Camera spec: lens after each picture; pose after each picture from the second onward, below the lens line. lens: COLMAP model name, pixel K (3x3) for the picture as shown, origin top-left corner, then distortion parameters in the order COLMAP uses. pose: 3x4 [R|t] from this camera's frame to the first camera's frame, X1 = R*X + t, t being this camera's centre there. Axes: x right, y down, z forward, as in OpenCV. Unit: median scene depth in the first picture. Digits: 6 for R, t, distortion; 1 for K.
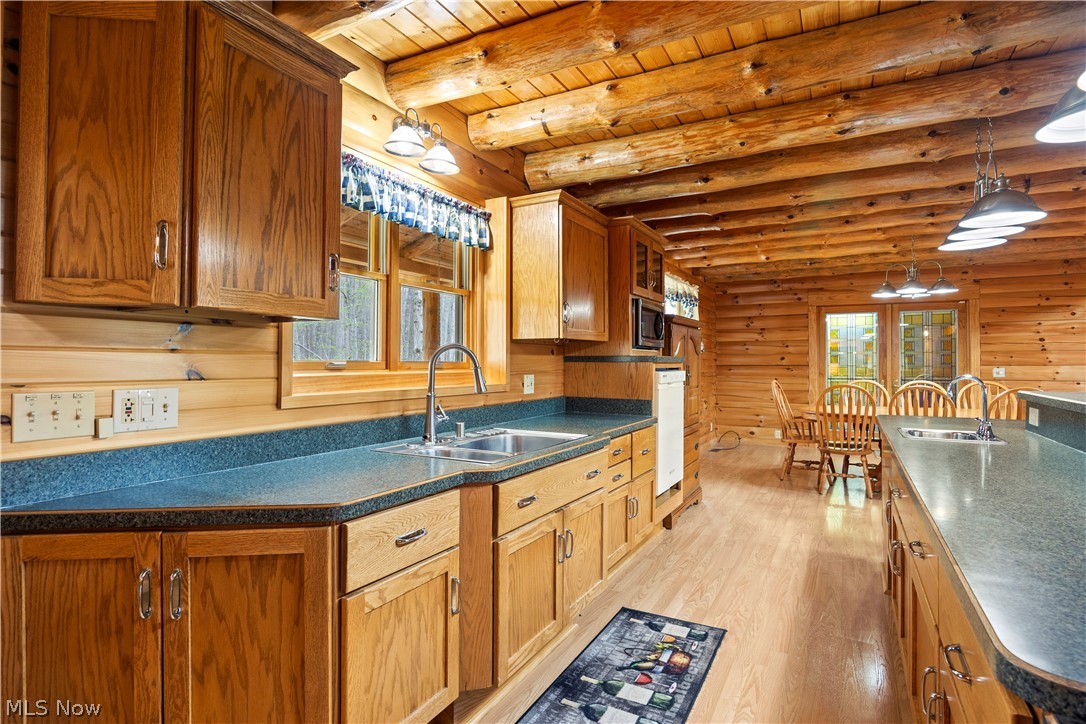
lens RADIAL K [[558.4, 0, 543.0], [0, 558.4, 362.0], [0, 0, 1]] dist [-0.005943, -0.001550]
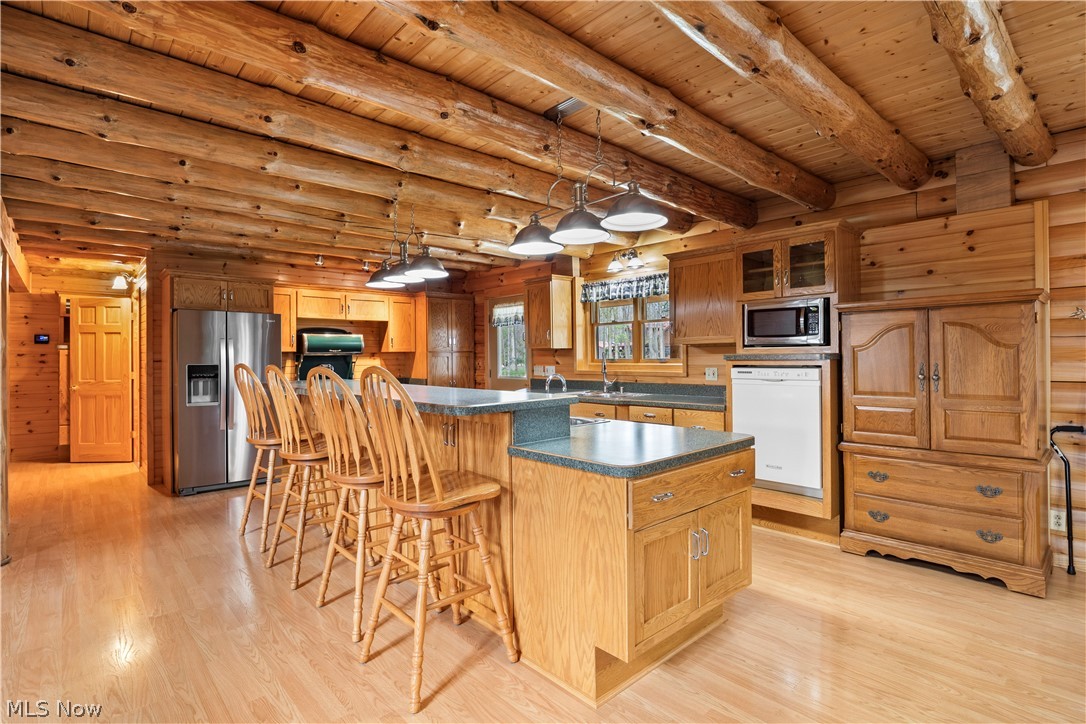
lens RADIAL K [[538.4, 0, 543.0], [0, 538.4, 362.0], [0, 0, 1]] dist [-0.001758, -0.000245]
pose [[-0.328393, 0.012697, -0.944456, 2.045487], [0.016850, 0.999829, 0.007582, -0.013669], [0.944391, -0.013424, -0.328551, 1.472836]]
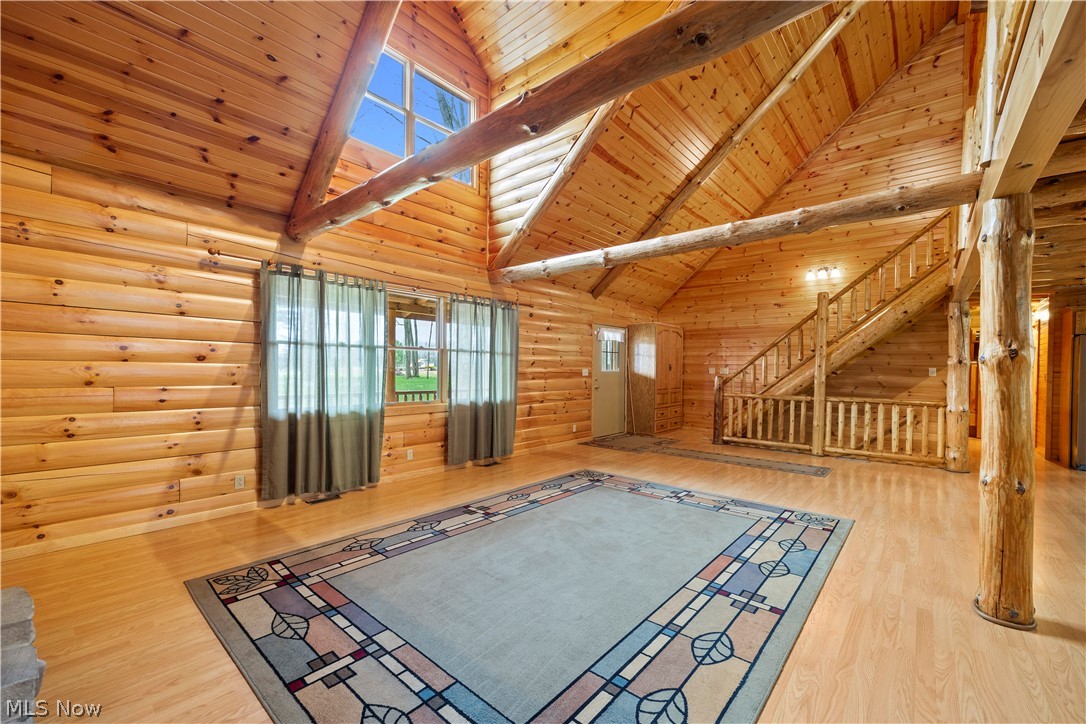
lens RADIAL K [[439.0, 0, 546.4], [0, 439.0, 377.0], [0, 0, 1]] dist [0.000544, -0.000044]
pose [[-0.977169, -0.005190, 0.212401, 2.824072], [-0.003803, 0.999969, 0.006938, -0.006284], [-0.212430, 0.005972, -0.977158, 2.354604]]
